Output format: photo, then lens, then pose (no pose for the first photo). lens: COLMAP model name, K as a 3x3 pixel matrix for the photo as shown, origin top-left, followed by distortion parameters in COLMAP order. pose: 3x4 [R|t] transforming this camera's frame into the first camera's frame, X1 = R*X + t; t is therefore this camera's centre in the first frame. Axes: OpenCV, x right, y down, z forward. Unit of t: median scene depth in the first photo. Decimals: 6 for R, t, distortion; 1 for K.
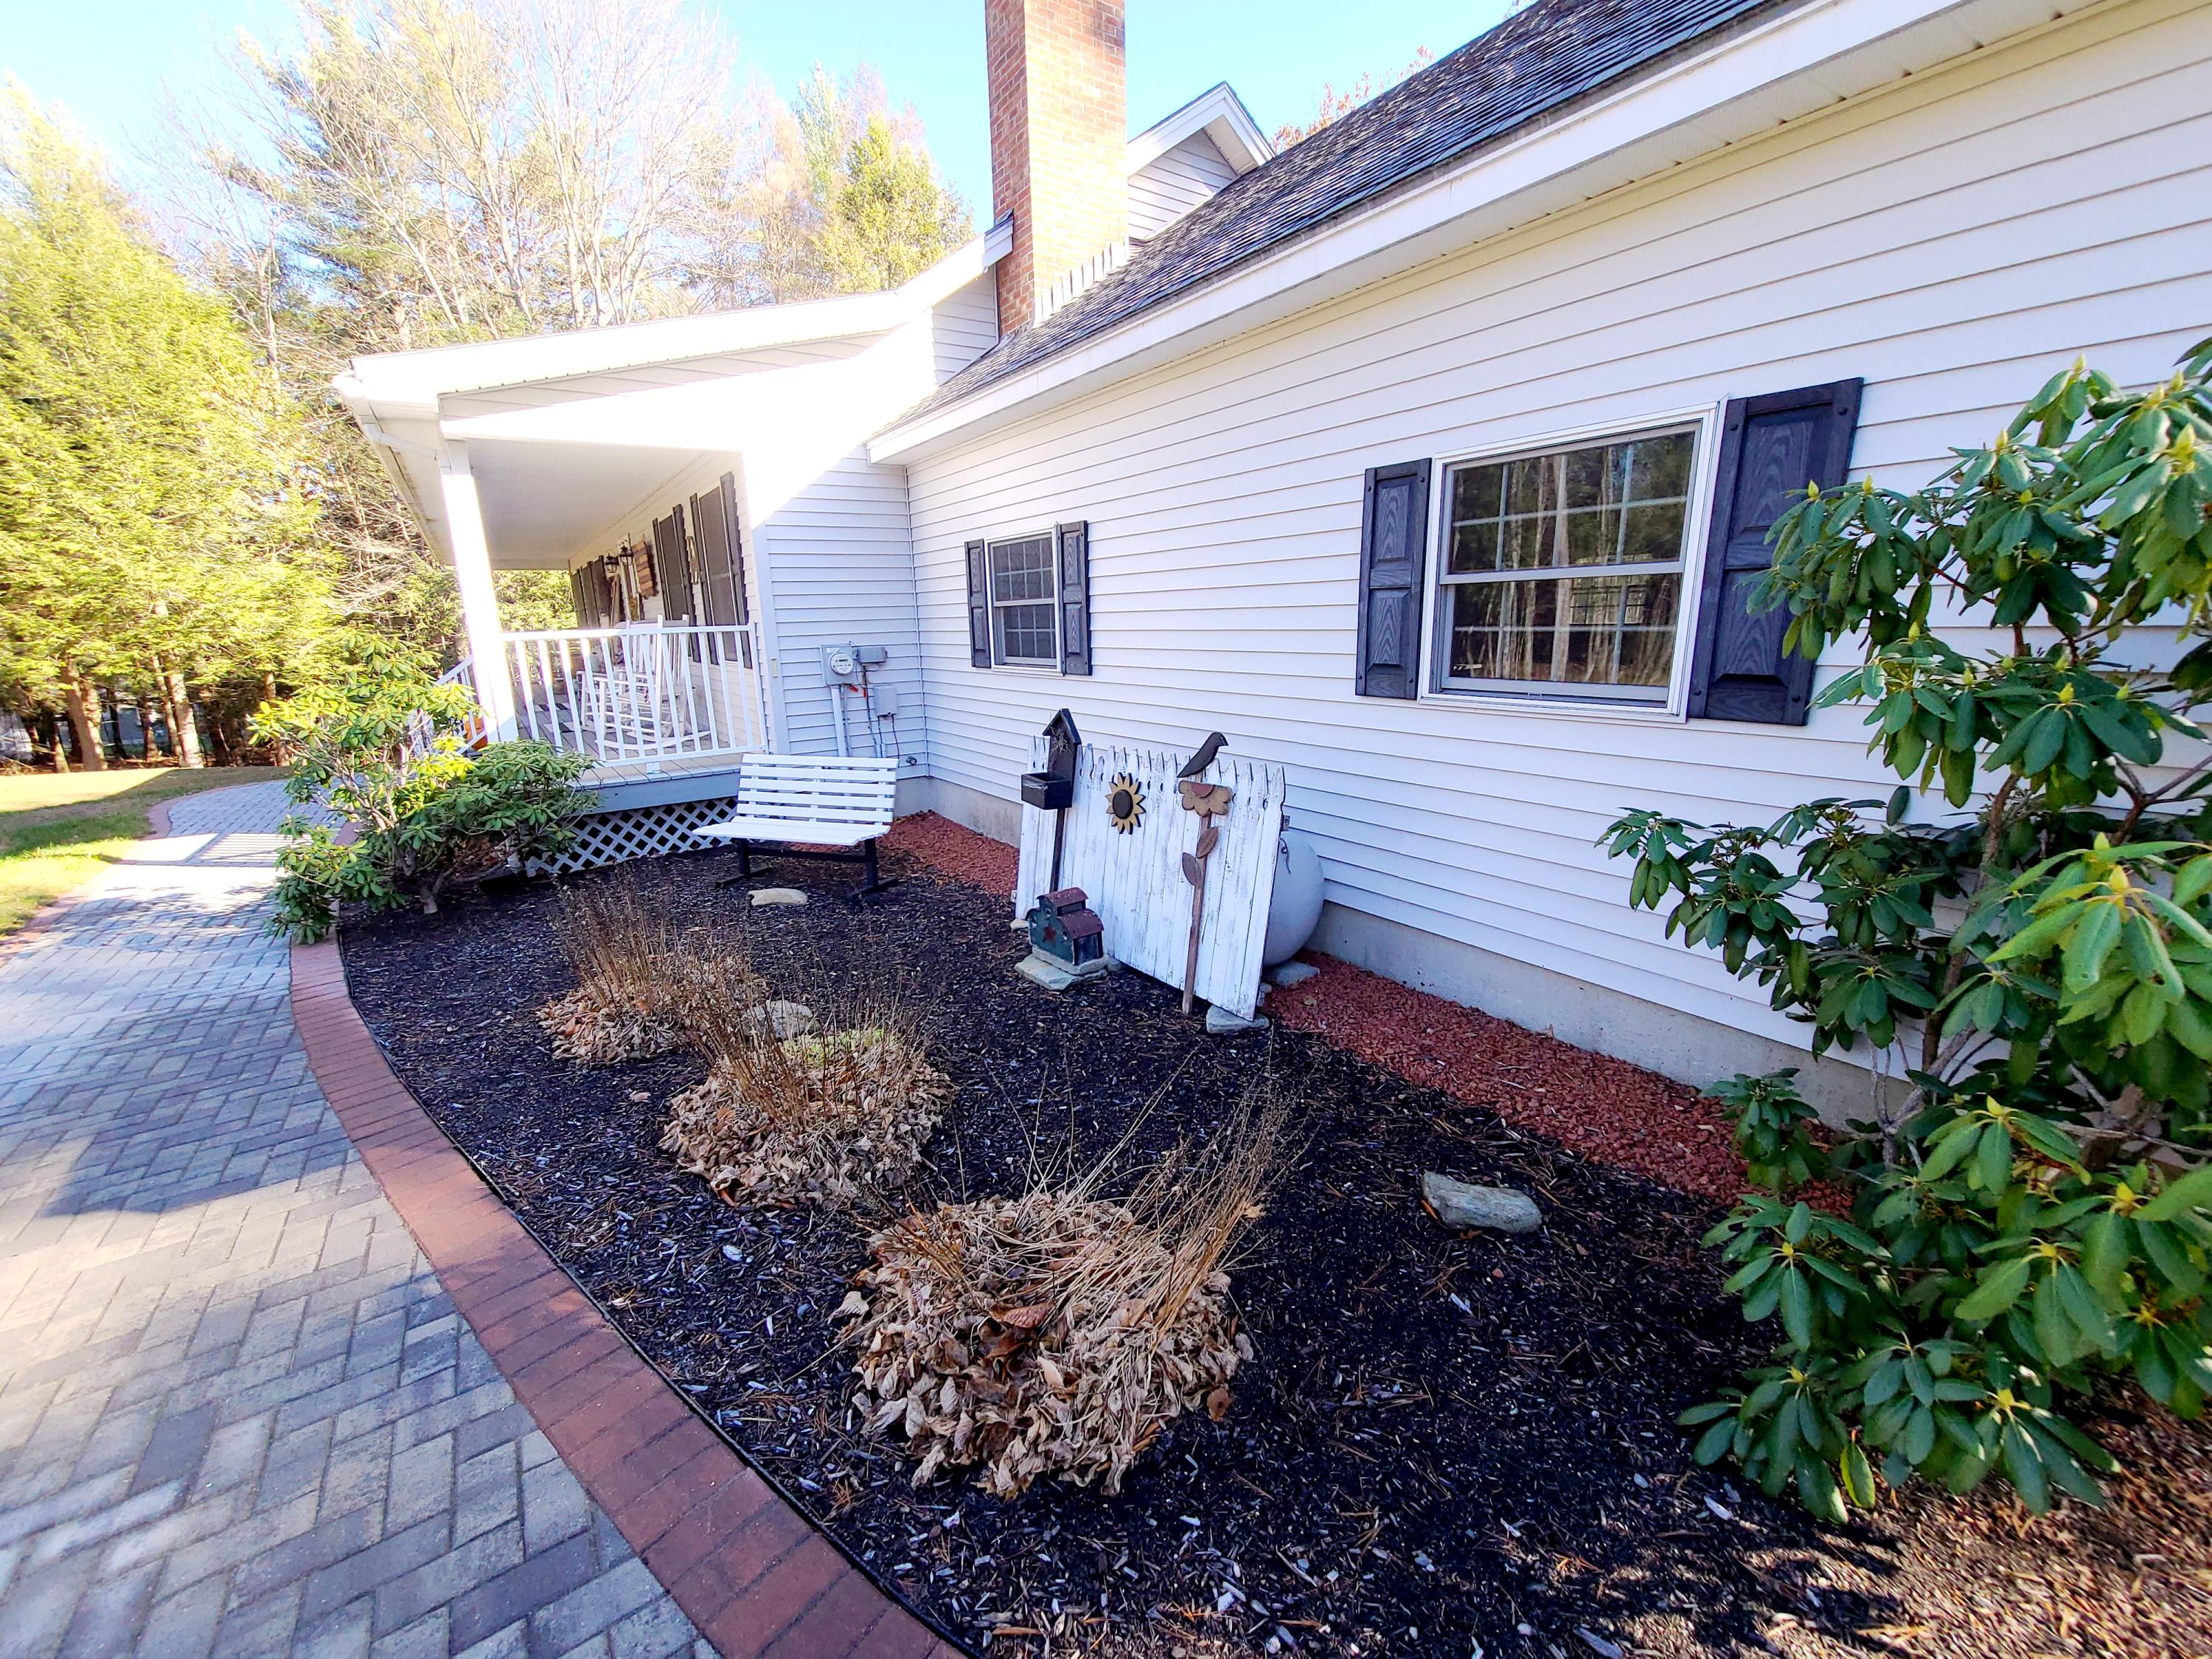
lens RADIAL K [[903.4, 0, 1105.8], [0, 903.4, 838.0], [0, 0, 1]] dist [-0.002437, 0.000376]
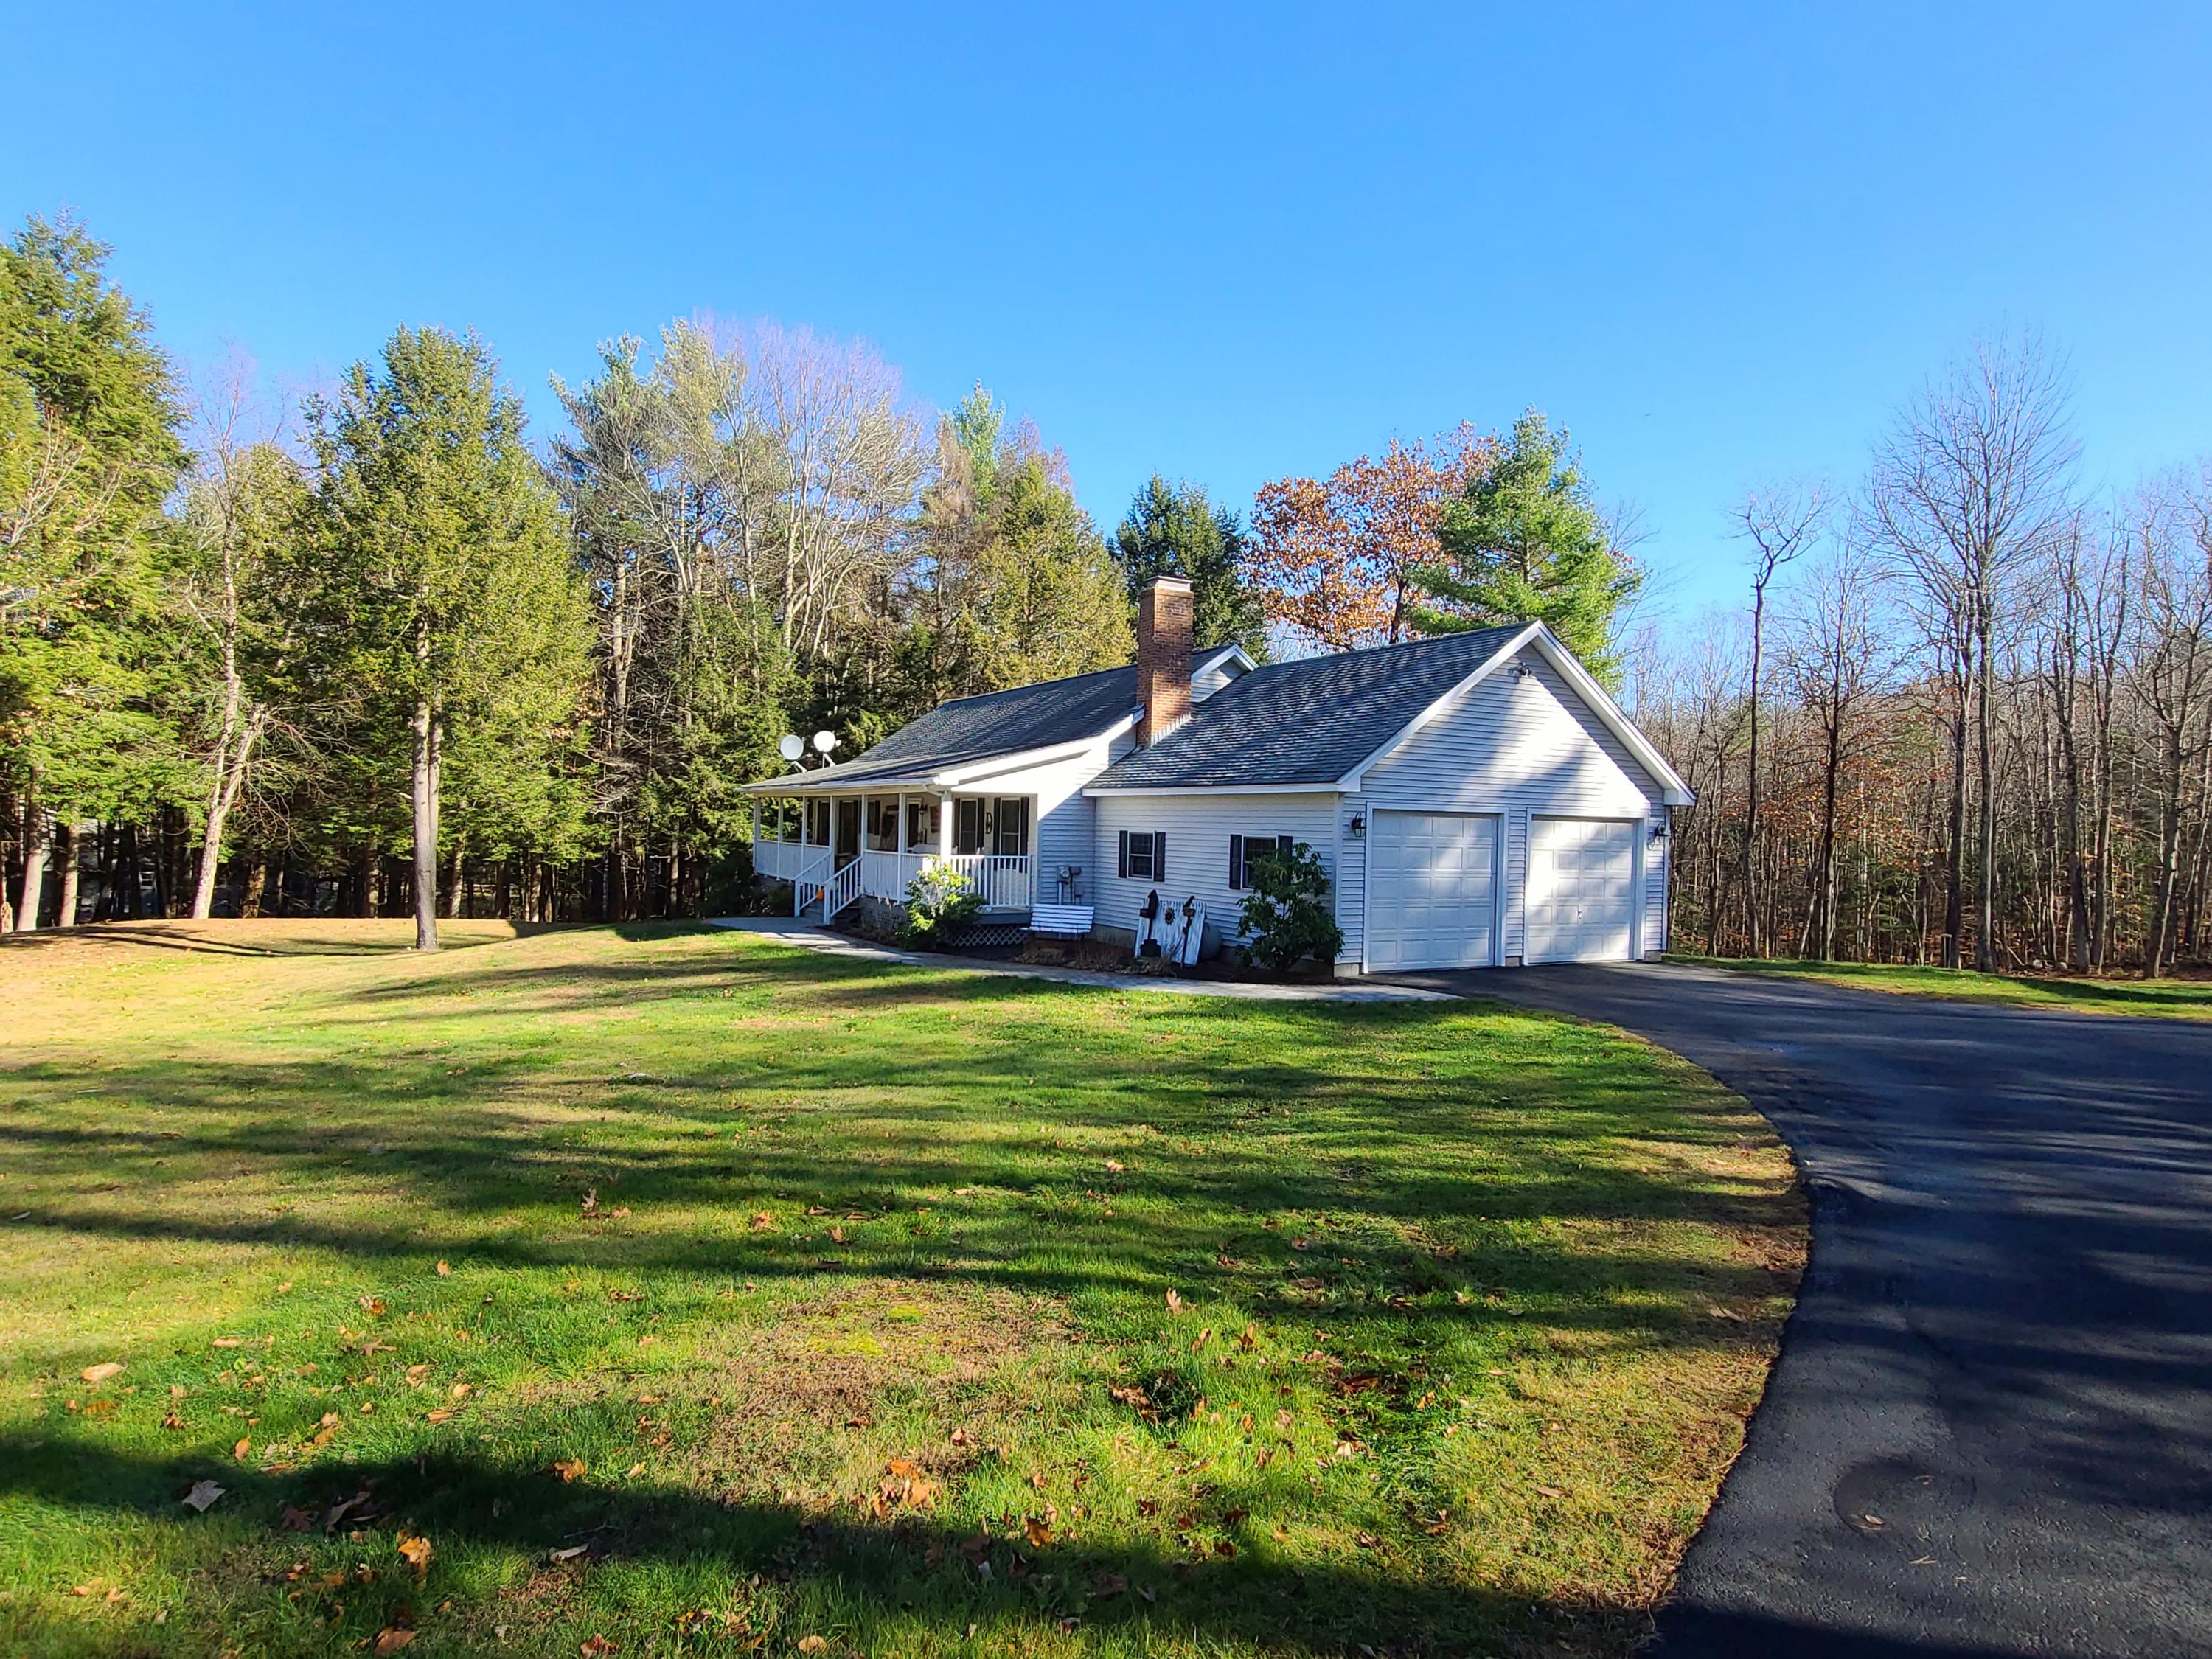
lens RADIAL K [[903.4, 0, 1105.8], [0, 903.4, 838.0], [0, 0, 1]] dist [-0.002437, 0.000376]
pose [[0.993792, 0.047422, -0.100642, 0.130069], [-0.069889, 0.969940, -0.233093, 0.572853], [0.086563, 0.238680, 0.967233, -2.855462]]
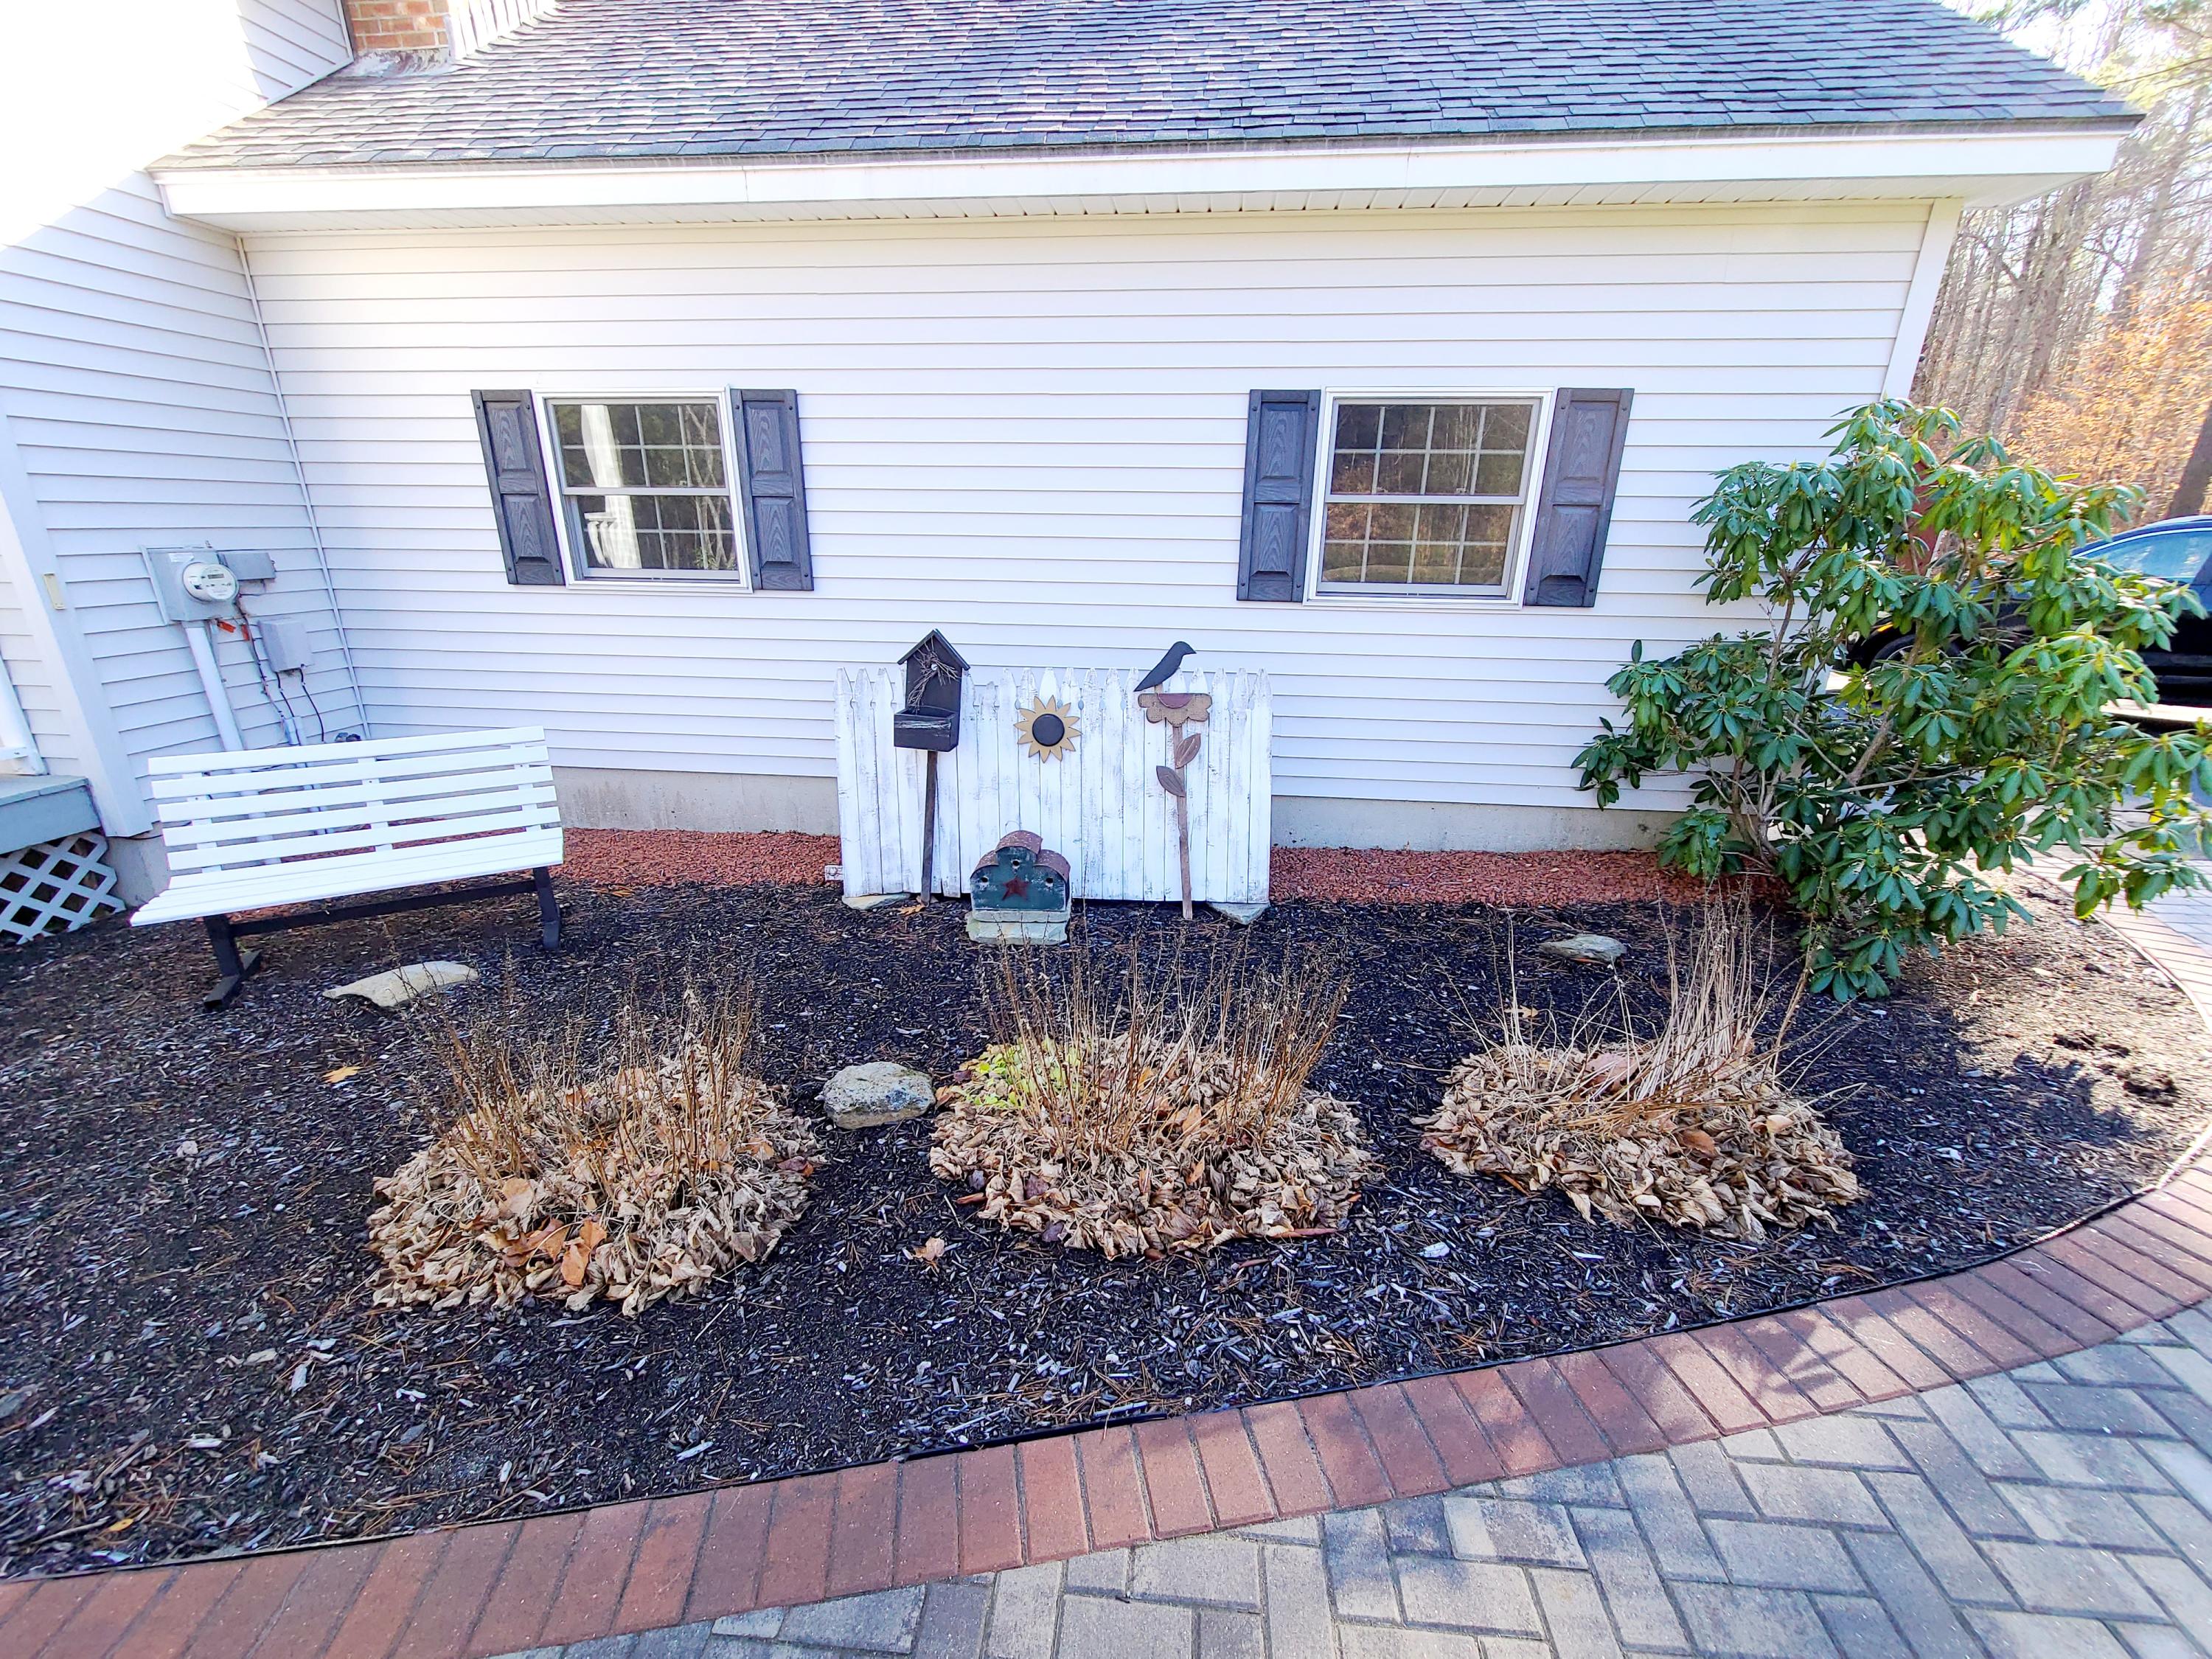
lens RADIAL K [[903.4, 0, 1105.8], [0, 903.4, 838.0], [0, 0, 1]] dist [-0.002437, 0.000376]
pose [[0.646022, -0.219303, 0.731137, -0.707246], [0.153990, 0.975590, 0.156563, -0.072586], [-0.747625, 0.011444, 0.664023, 0.390133]]
